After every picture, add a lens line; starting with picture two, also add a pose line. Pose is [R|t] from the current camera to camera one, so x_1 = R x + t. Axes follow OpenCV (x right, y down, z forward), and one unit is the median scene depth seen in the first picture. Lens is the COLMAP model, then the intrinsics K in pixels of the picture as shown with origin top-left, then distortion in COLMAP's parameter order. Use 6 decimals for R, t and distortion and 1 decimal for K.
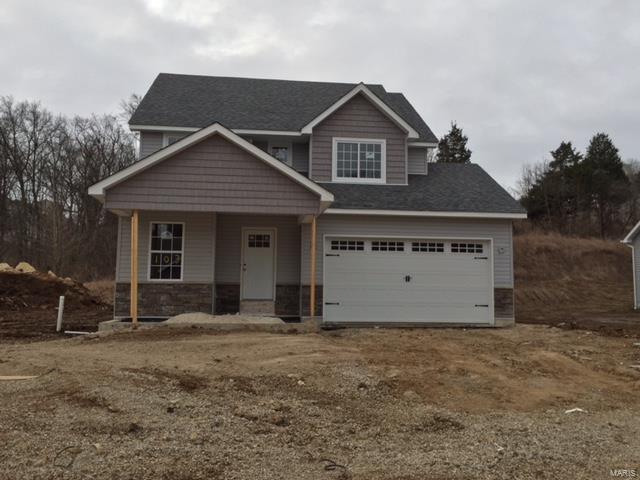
lens RADIAL K [[571.0, 0, 320.0], [0, 571.0, 240.0], [0, 0, 1]] dist [0.037028, -0.006213]
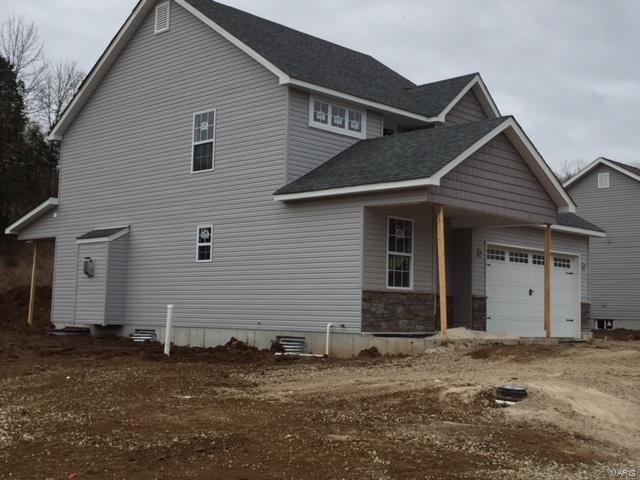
lens RADIAL K [[865.0, 0, 320.0], [0, 865.0, 240.0], [0, 0, 1]] dist [0.006663, 0.013046]
pose [[0.772638, 0.059764, 0.632027, -1.045653], [-0.068149, 0.997614, -0.011023, 0.020643], [-0.631178, -0.034556, 0.774868, 0.101070]]
